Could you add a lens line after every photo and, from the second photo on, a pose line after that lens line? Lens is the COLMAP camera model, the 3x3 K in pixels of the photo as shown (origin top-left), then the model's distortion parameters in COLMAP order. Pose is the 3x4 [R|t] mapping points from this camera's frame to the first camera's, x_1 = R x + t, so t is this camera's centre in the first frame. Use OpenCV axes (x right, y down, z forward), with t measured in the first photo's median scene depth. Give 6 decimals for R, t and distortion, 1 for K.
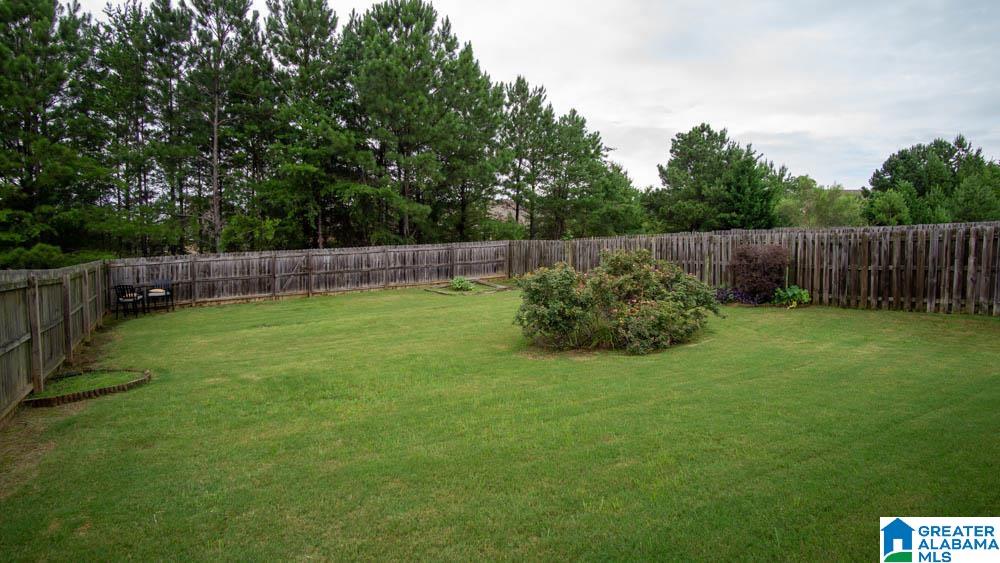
lens RADIAL K [[534.1, 0, 500.9], [0, 534.1, 283.4], [0, 0, 1]] dist [-0.025748, -0.000833]
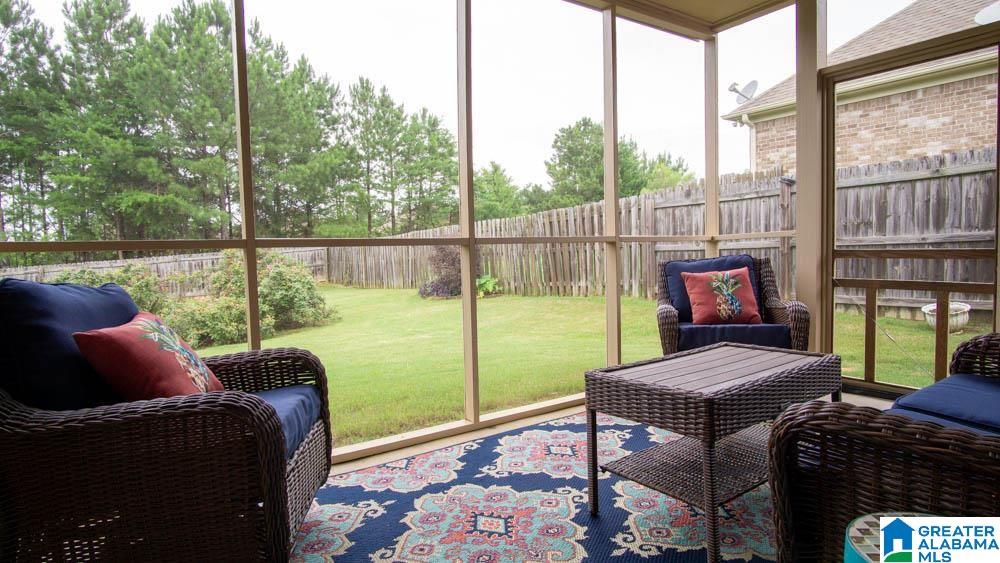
lens RADIAL K [[534.1, 0, 497.6], [0, 534.1, 276.0], [0, 0, 1]] dist [-0.025748, -0.000833]
pose [[0.997997, -0.049724, 0.039114, 0.286894], [0.050517, 0.998532, -0.019556, 0.013864], [-0.038084, 0.021493, 0.999043, 0.019576]]
